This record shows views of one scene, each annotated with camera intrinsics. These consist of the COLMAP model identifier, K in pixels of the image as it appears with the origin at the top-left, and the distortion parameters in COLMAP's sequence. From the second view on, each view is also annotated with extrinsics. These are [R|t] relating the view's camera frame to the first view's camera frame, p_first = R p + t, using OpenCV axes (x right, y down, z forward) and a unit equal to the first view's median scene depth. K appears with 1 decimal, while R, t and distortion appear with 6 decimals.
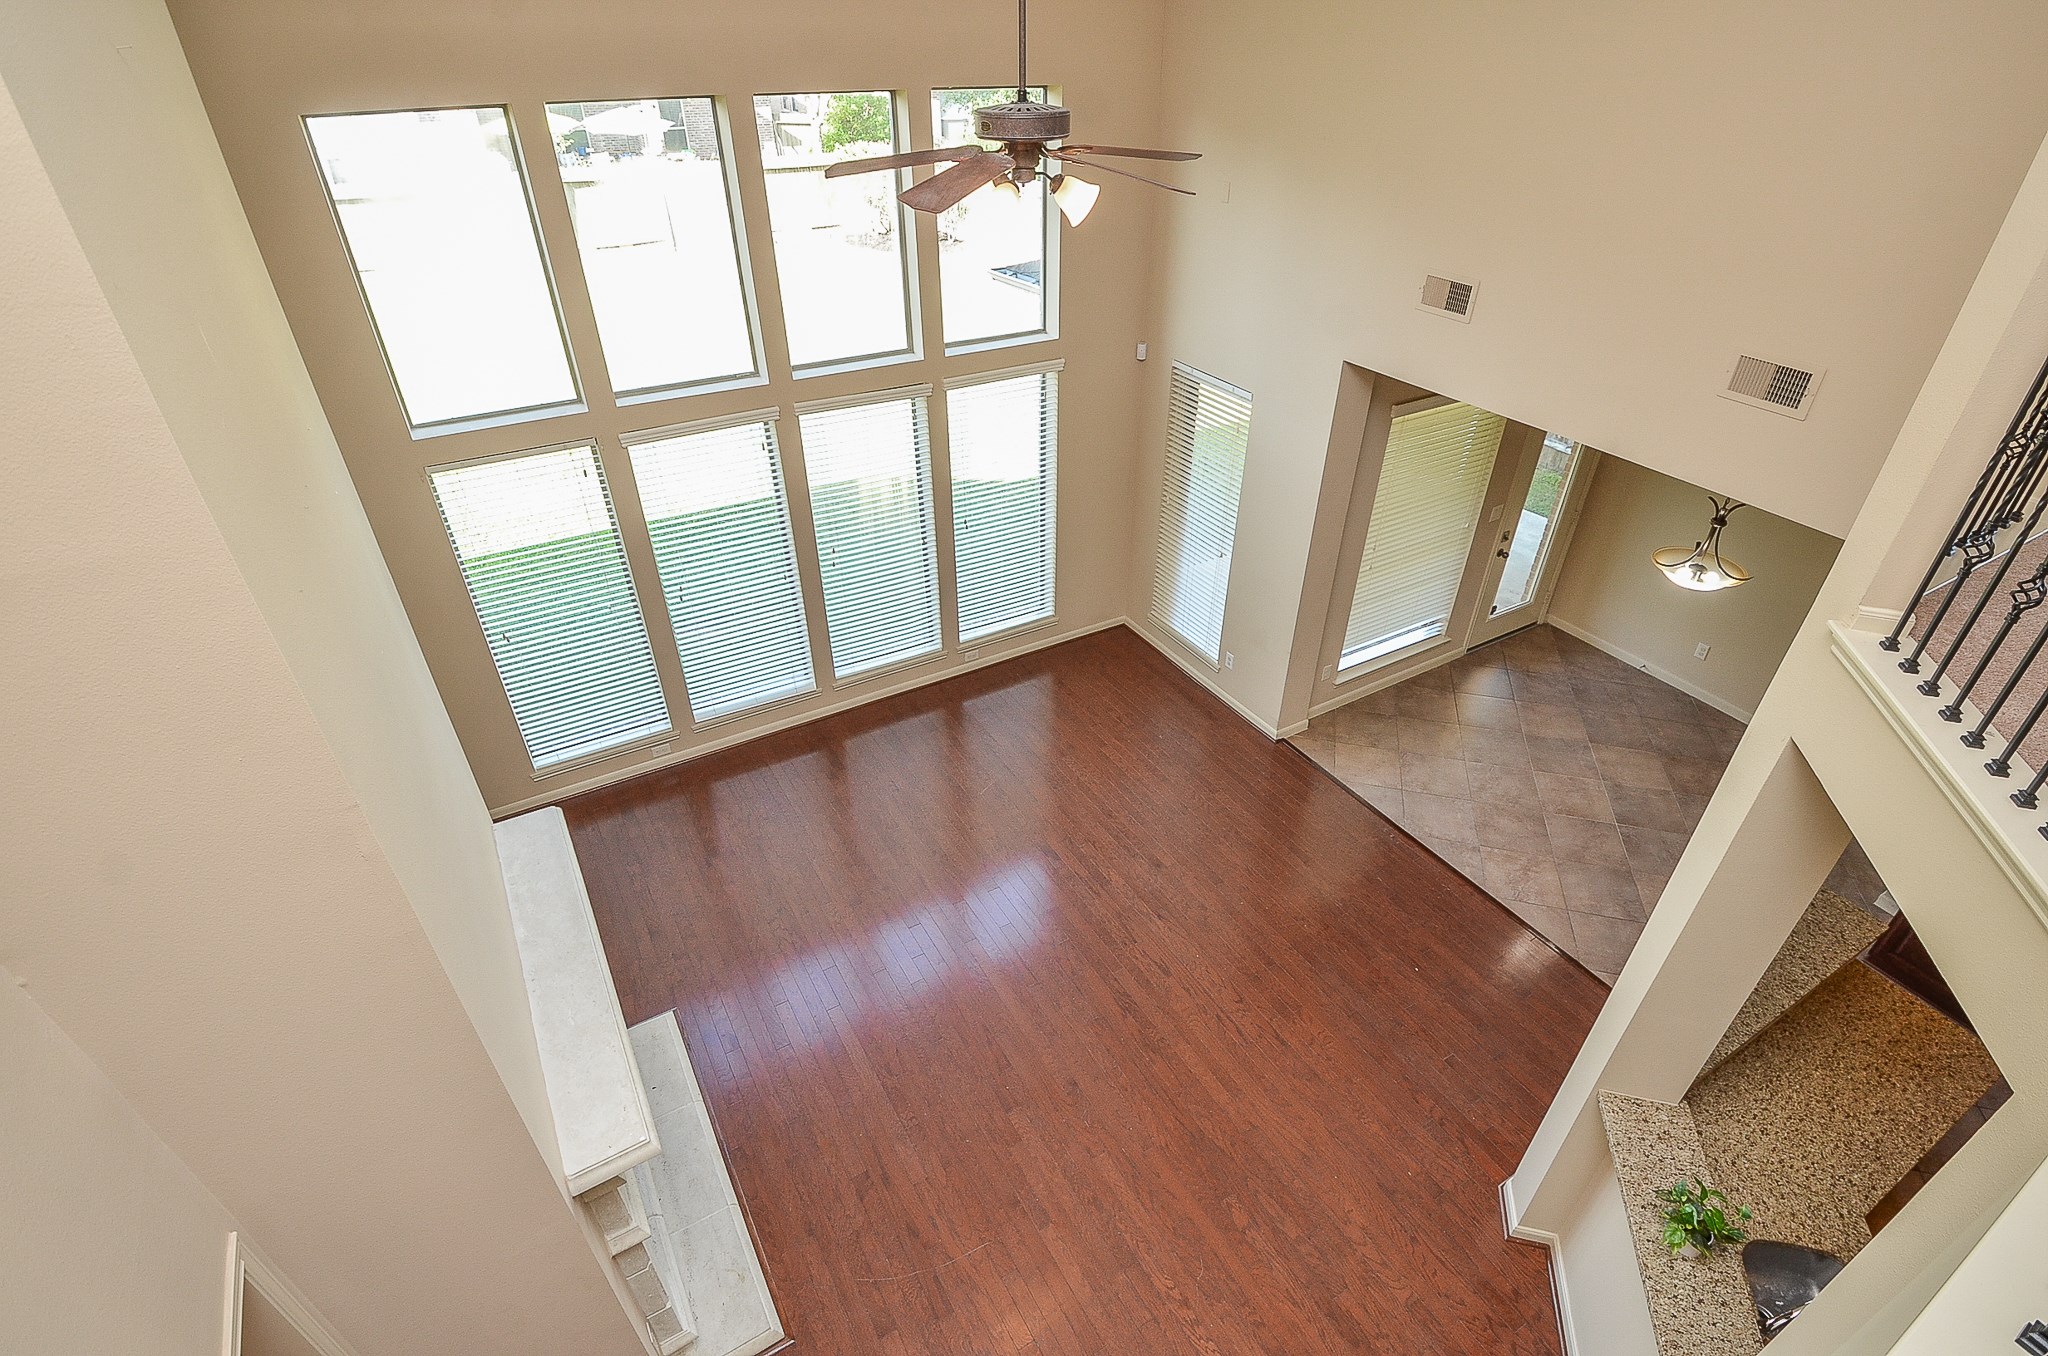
lens RADIAL K [[990.0, 0, 1054.4], [0, 990.0, 705.1], [0, 0, 1]] dist [0.044502, 0.000023]
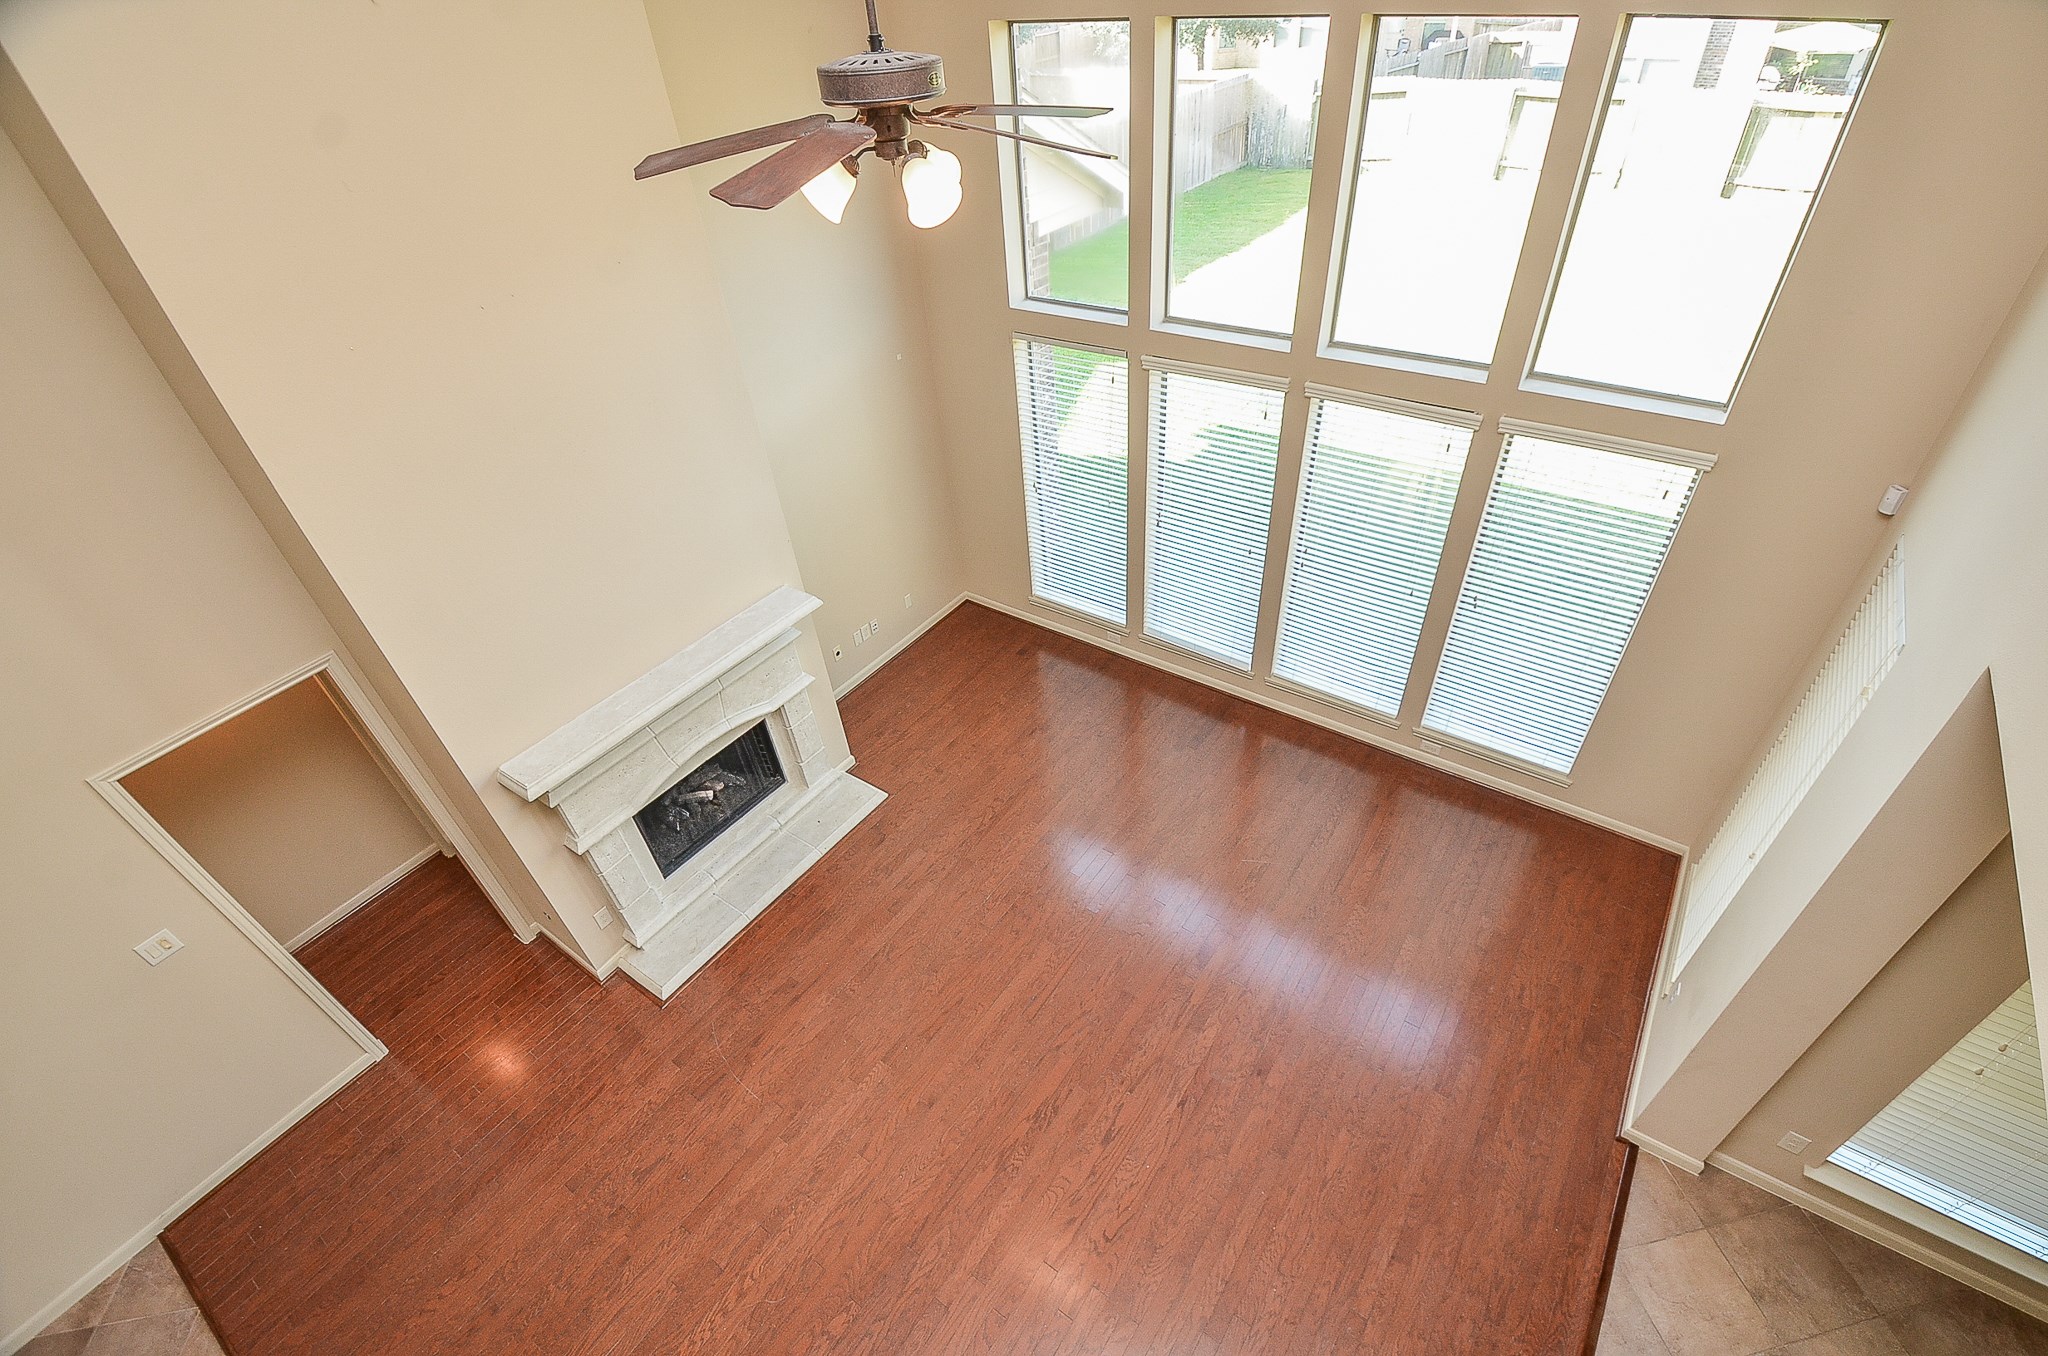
lens RADIAL K [[921.5, 0, 1034.2], [0, 921.5, 706.1], [0, 0, 1]] dist [0.019680, -0.025874]
pose [[0.405915, 0.567025, -0.716739, 0.435134], [-0.485601, 0.798203, 0.356460, -0.269023], [0.774225, 0.203357, 0.599351, 0.407671]]
